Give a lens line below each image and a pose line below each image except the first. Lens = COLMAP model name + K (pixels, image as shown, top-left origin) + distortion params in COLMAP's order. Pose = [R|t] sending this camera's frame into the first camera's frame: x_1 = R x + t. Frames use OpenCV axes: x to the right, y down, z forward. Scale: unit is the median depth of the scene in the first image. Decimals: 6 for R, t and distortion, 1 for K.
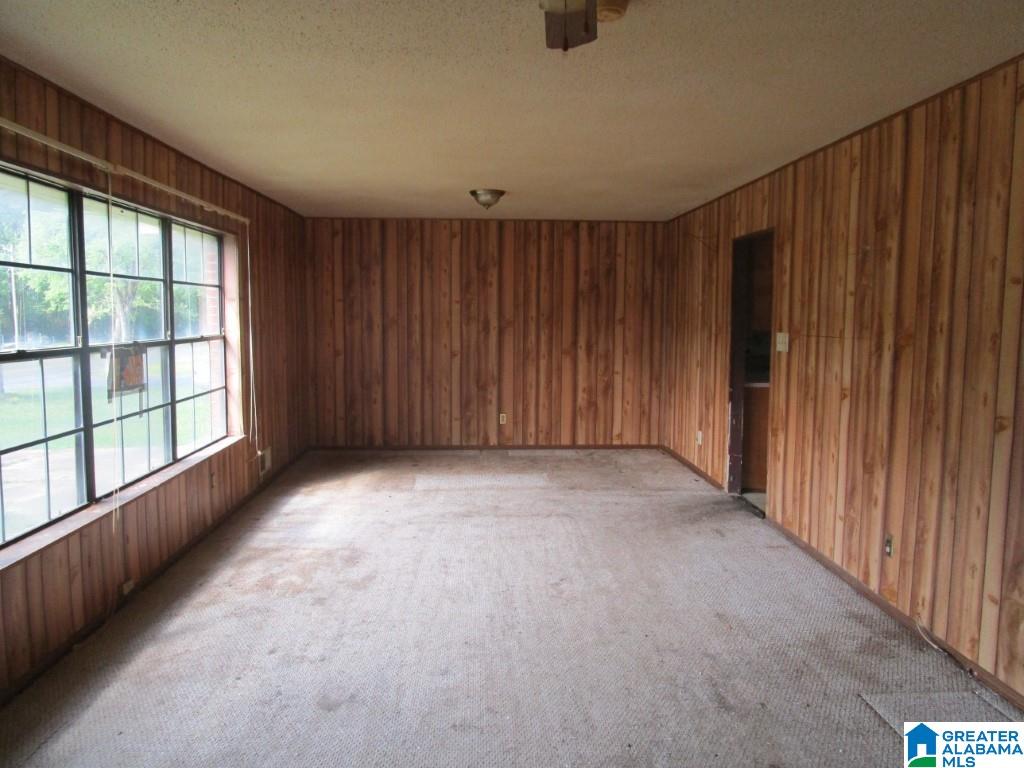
lens RADIAL K [[728.6, 0, 512.0], [0, 728.6, 384.0], [0, 0, 1]] dist [-0.017420, 0.004910]
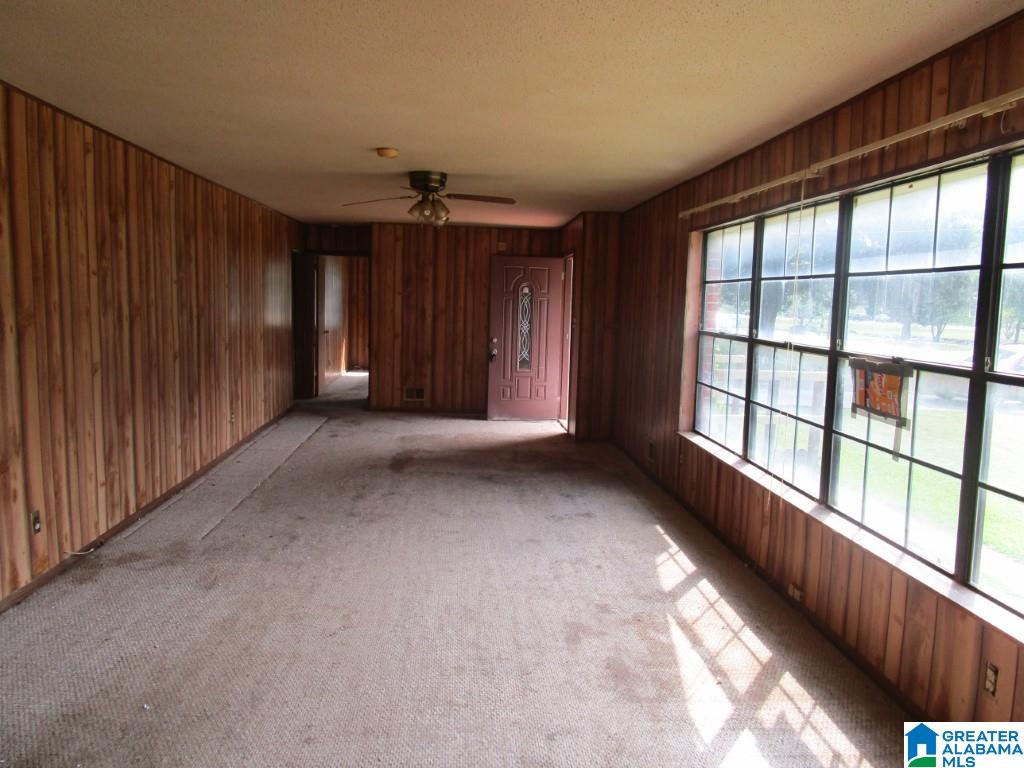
lens RADIAL K [[728.6, 0, 512.0], [0, 728.6, 384.0], [0, 0, 1]] dist [-0.017420, 0.004910]
pose [[-0.999286, -0.025812, -0.027608, -0.118942], [-0.031065, 0.977002, 0.210953, -0.211226], [0.021528, 0.211660, -0.977106, 2.057753]]
